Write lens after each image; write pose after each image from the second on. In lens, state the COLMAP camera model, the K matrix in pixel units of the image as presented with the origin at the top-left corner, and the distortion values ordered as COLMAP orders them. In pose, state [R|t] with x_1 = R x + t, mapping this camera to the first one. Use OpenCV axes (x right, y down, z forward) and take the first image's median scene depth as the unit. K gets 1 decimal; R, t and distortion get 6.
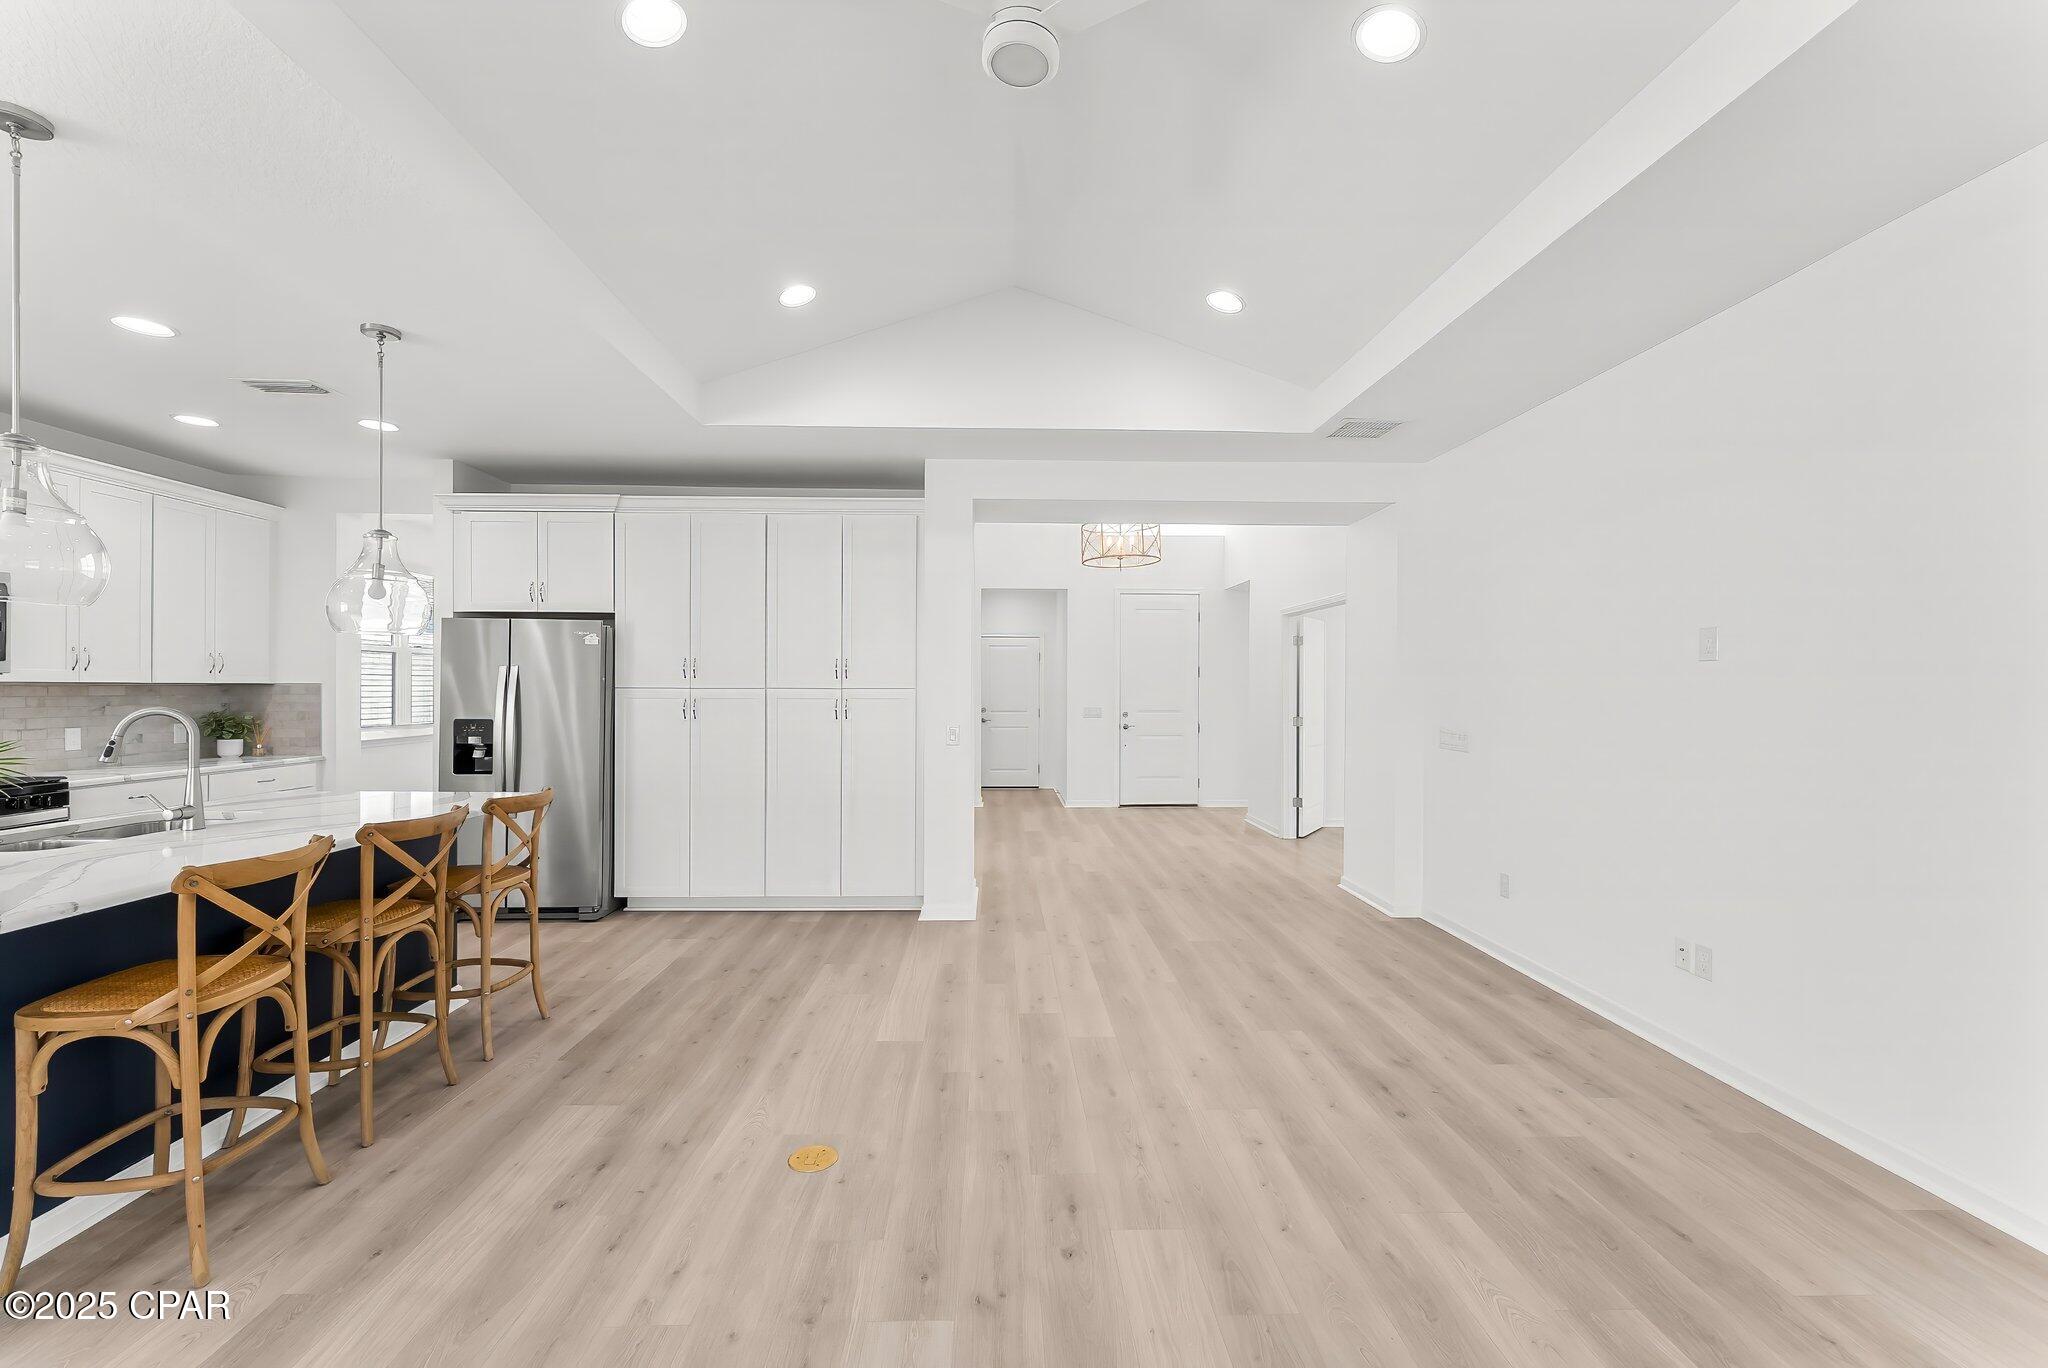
lens RADIAL K [[841.5, 0, 1021.3], [0, 841.5, 690.3], [0, 0, 1]] dist [-0.000525, -0.000554]
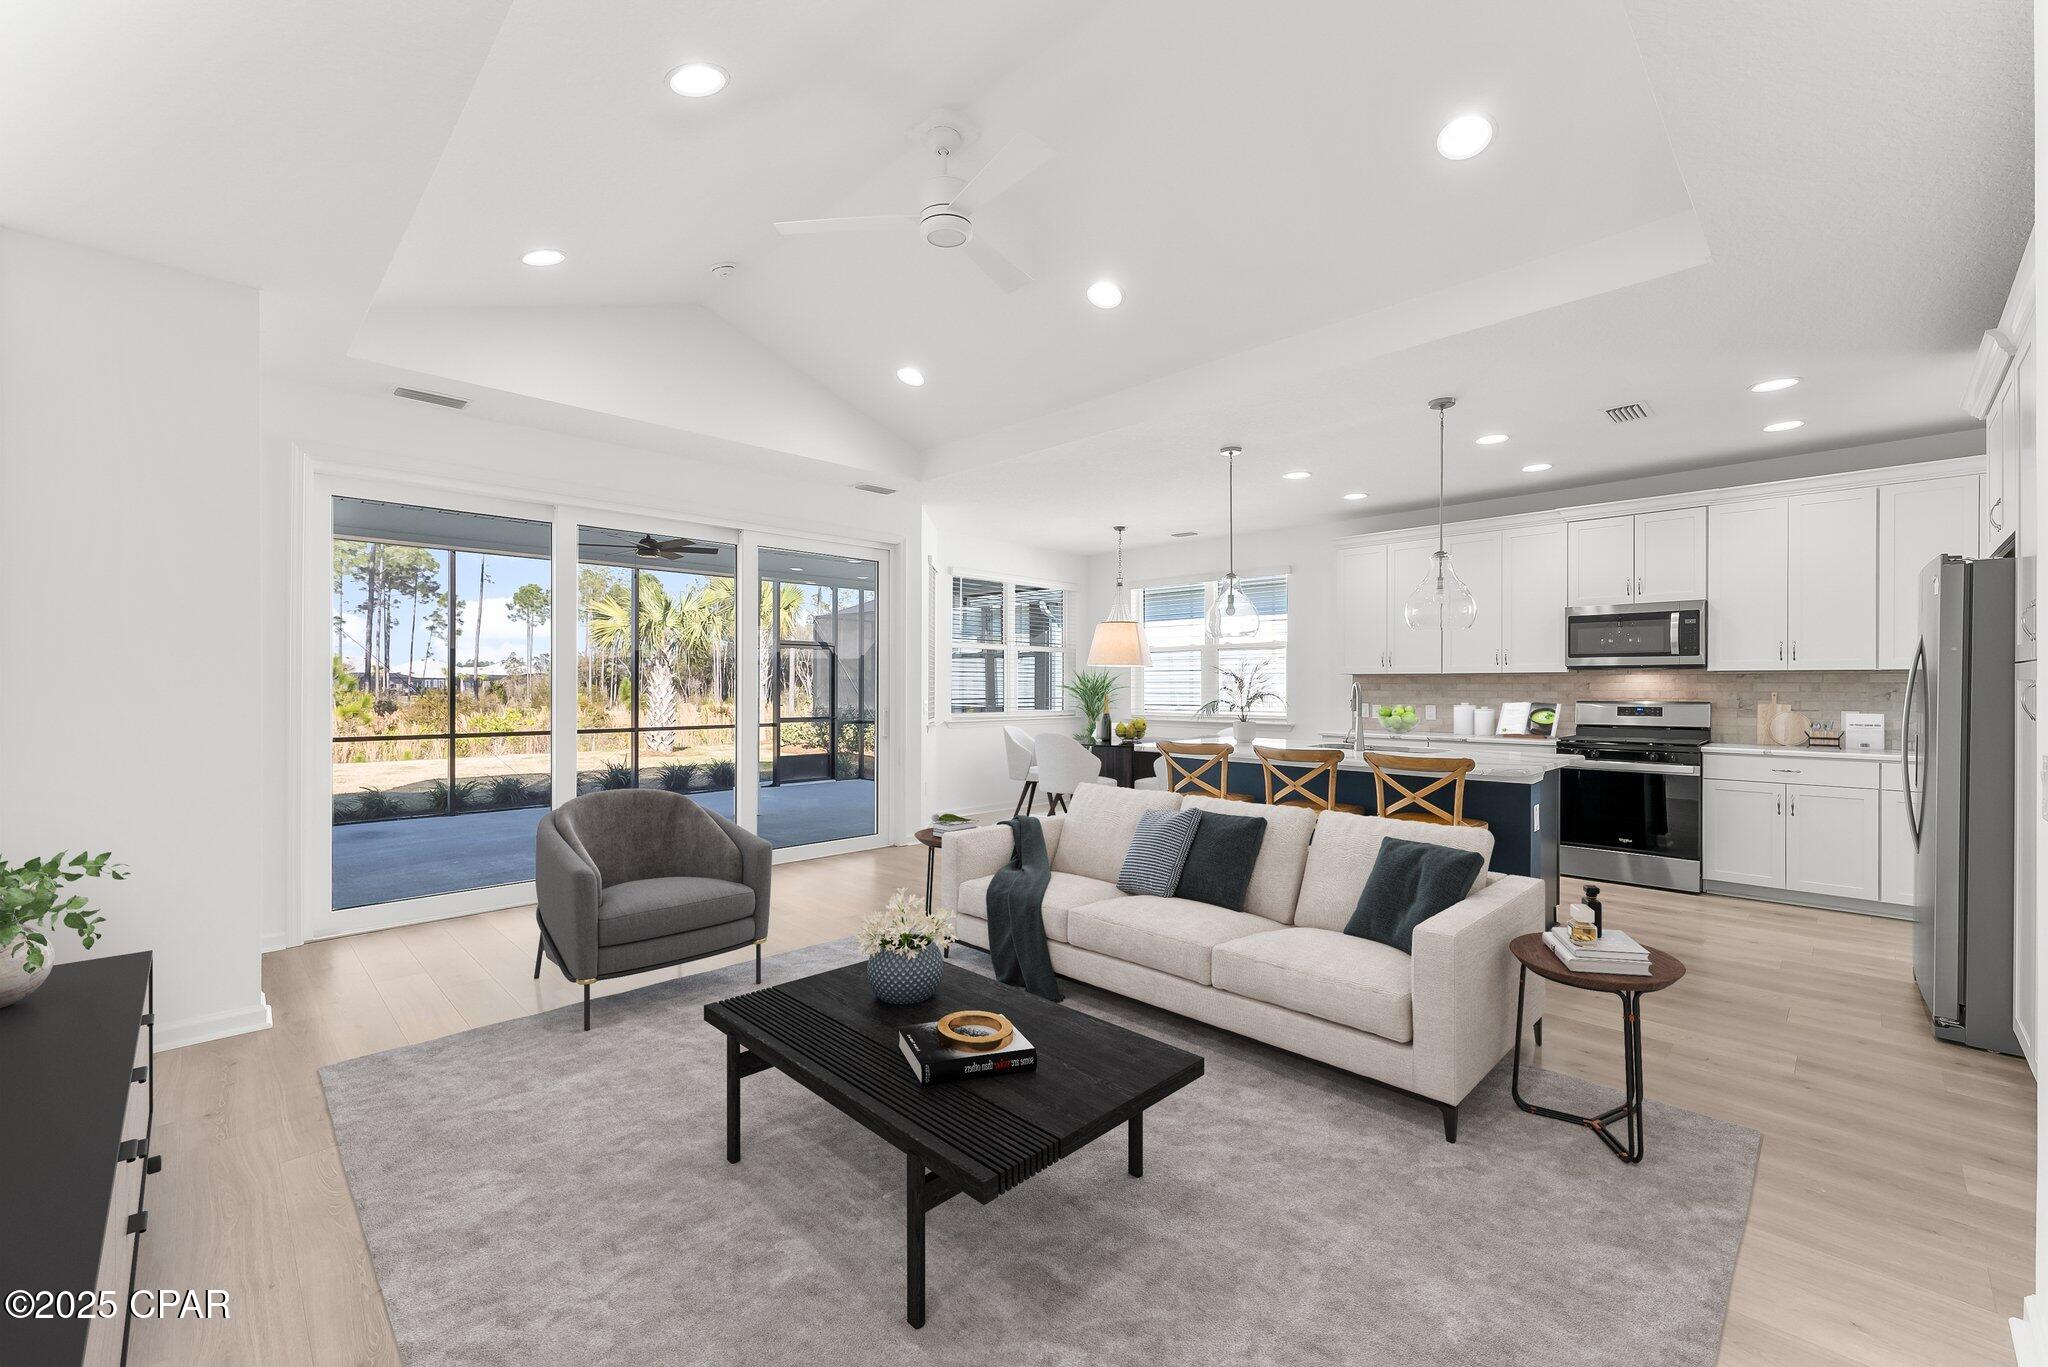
lens RADIAL K [[841.5, 0, 1012.6], [0, 841.5, 682.6], [0, 0, 1]] dist [-0.000525, -0.000554]
pose [[-0.738394, -0.009104, -0.674308, 0.484952], [-0.007081, 0.999958, -0.005747, 0.023130], [0.674332, 0.000532, -0.738428, 1.165926]]
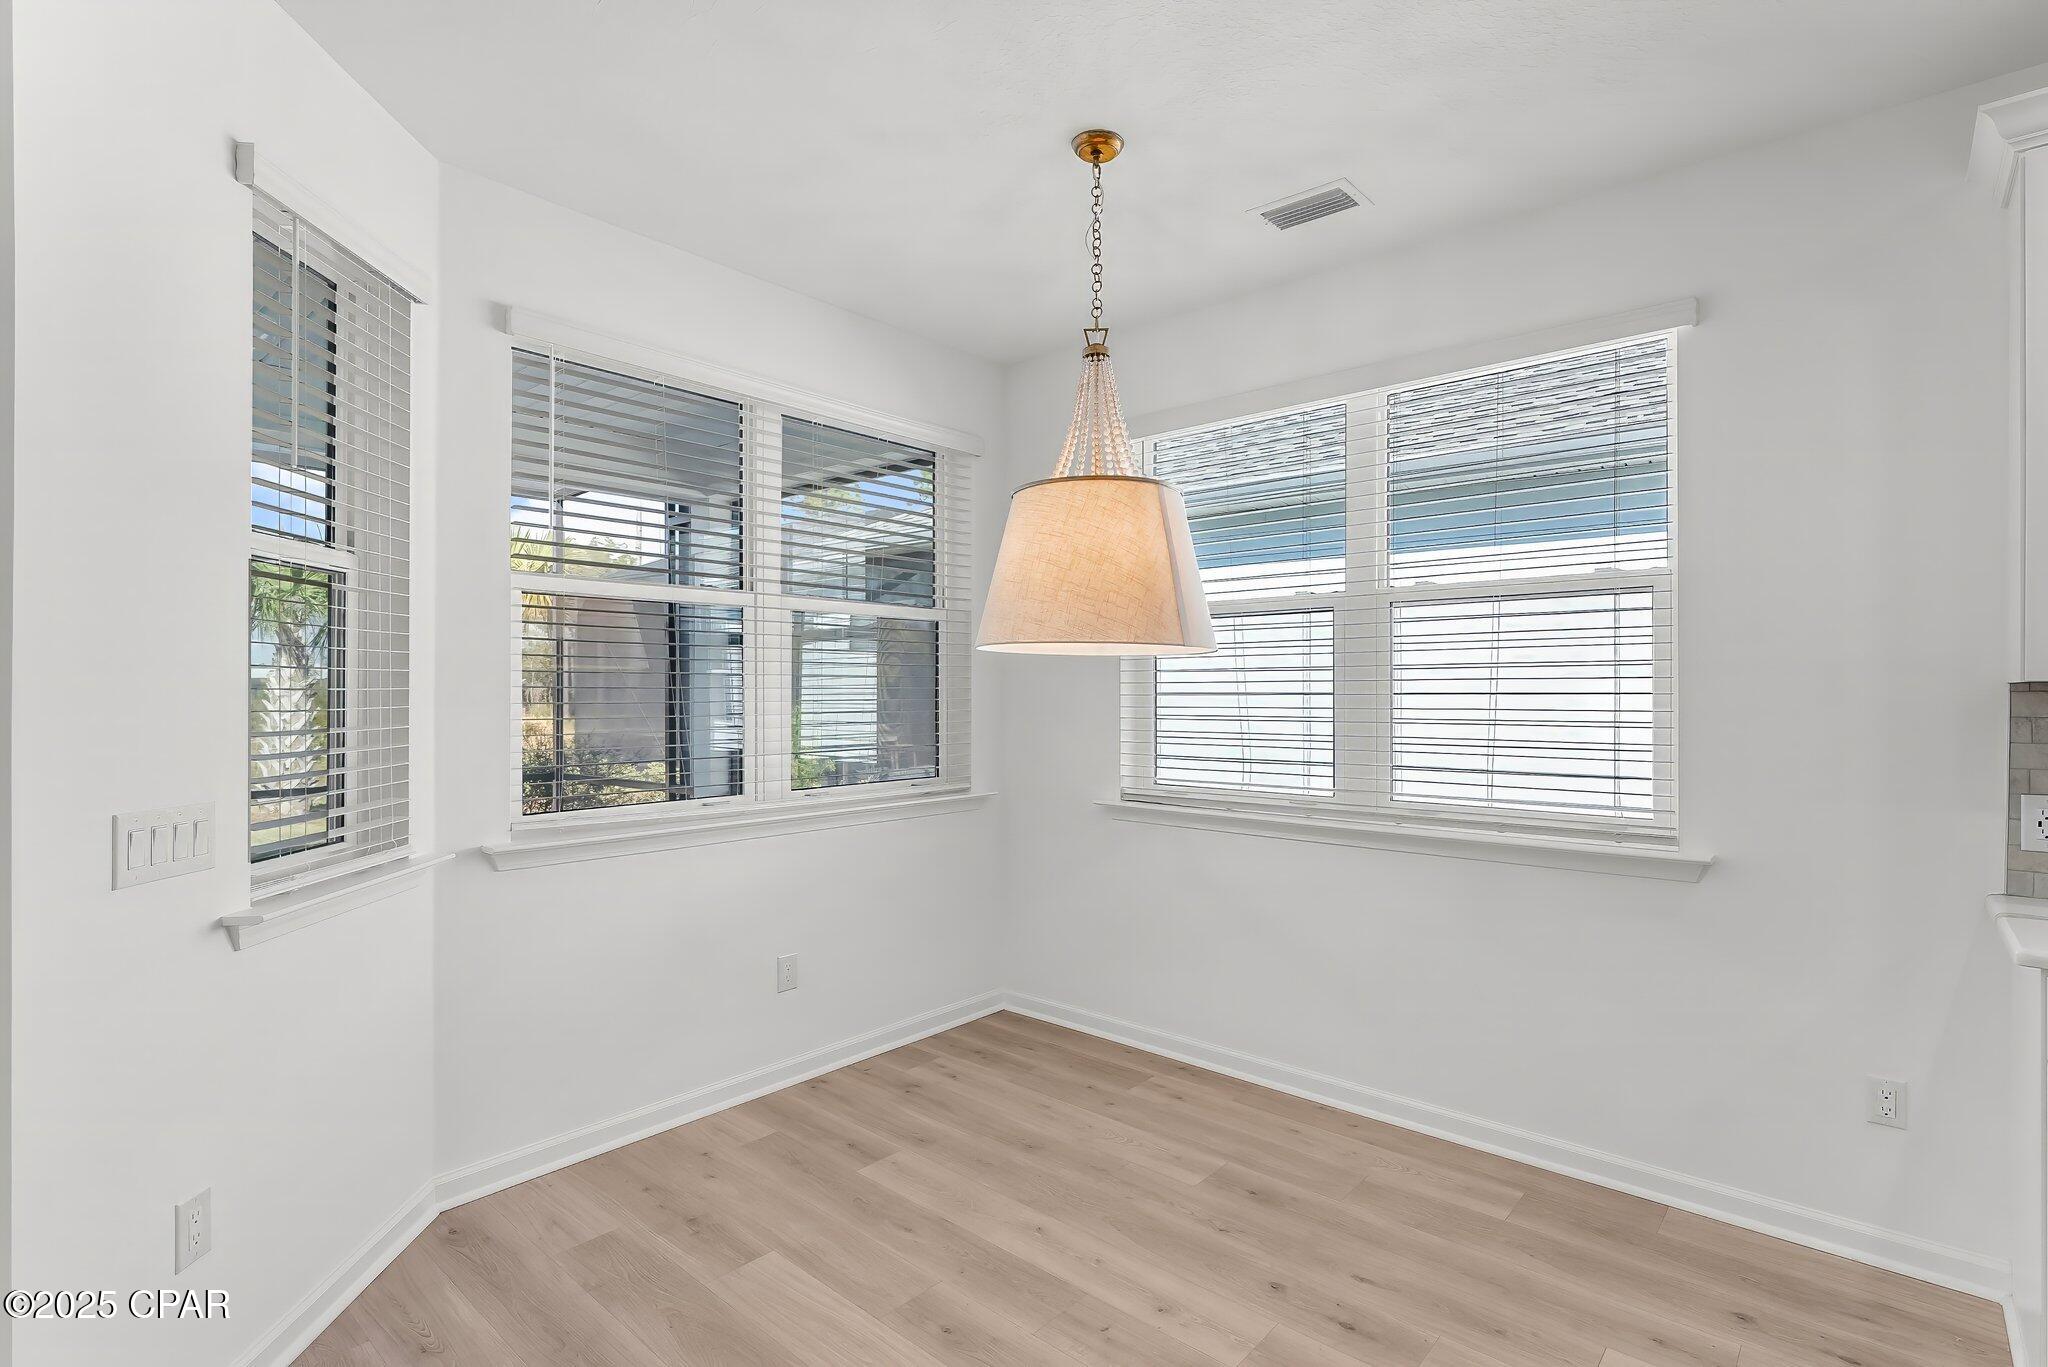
lens RADIAL K [[969.4, 0, 1030.3], [0, 969.4, 694.0], [0, 0, 1]] dist [-0.003076, -0.001223]
pose [[-0.689071, 0.000164, -0.724694, -0.480556], [-0.004445, 0.999980, 0.004453, -0.001709], [0.724680, 0.006289, -0.689057, 0.336782]]
